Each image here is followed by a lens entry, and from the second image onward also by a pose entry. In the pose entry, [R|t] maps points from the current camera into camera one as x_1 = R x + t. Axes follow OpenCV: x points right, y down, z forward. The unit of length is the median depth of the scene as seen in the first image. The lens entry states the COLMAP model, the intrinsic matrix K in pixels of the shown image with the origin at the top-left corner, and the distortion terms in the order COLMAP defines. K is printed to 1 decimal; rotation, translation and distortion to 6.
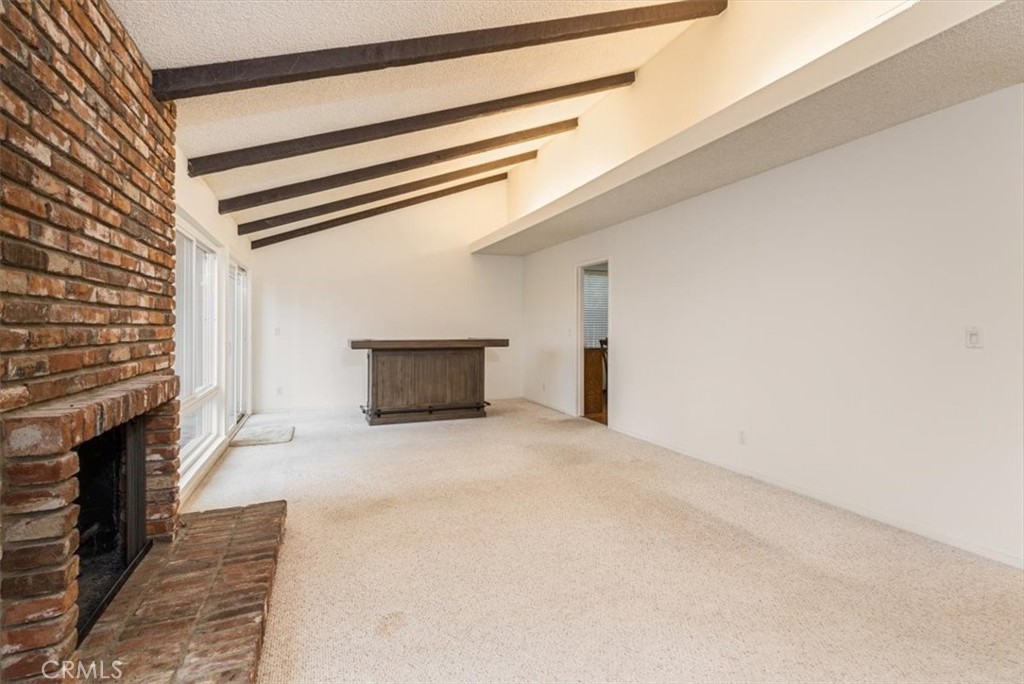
lens RADIAL K [[465.1, 0, 510.8], [0, 465.1, 327.9], [0, 0, 1]] dist [-0.000365, 0.000486]
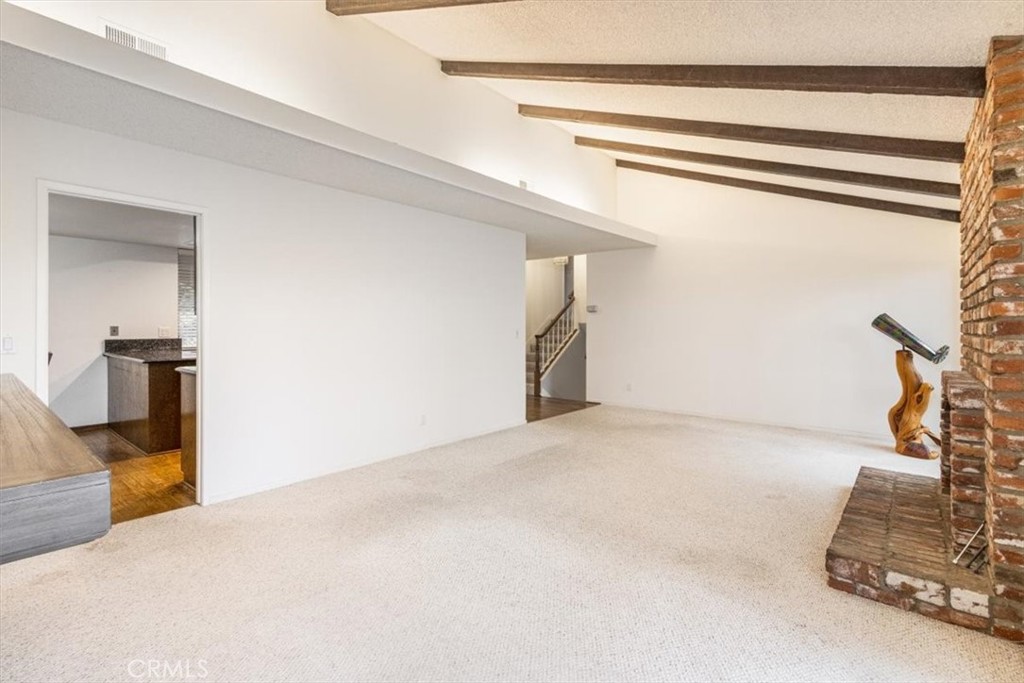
lens RADIAL K [[465.1, 0, 510.8], [0, 465.1, 327.4], [0, 0, 1]] dist [-0.000365, 0.000486]
pose [[-0.447476, -0.003882, 0.894287, -1.033989], [-0.007961, 0.999968, 0.000357, -0.014137], [-0.894260, -0.006960, -0.447493, 2.001206]]
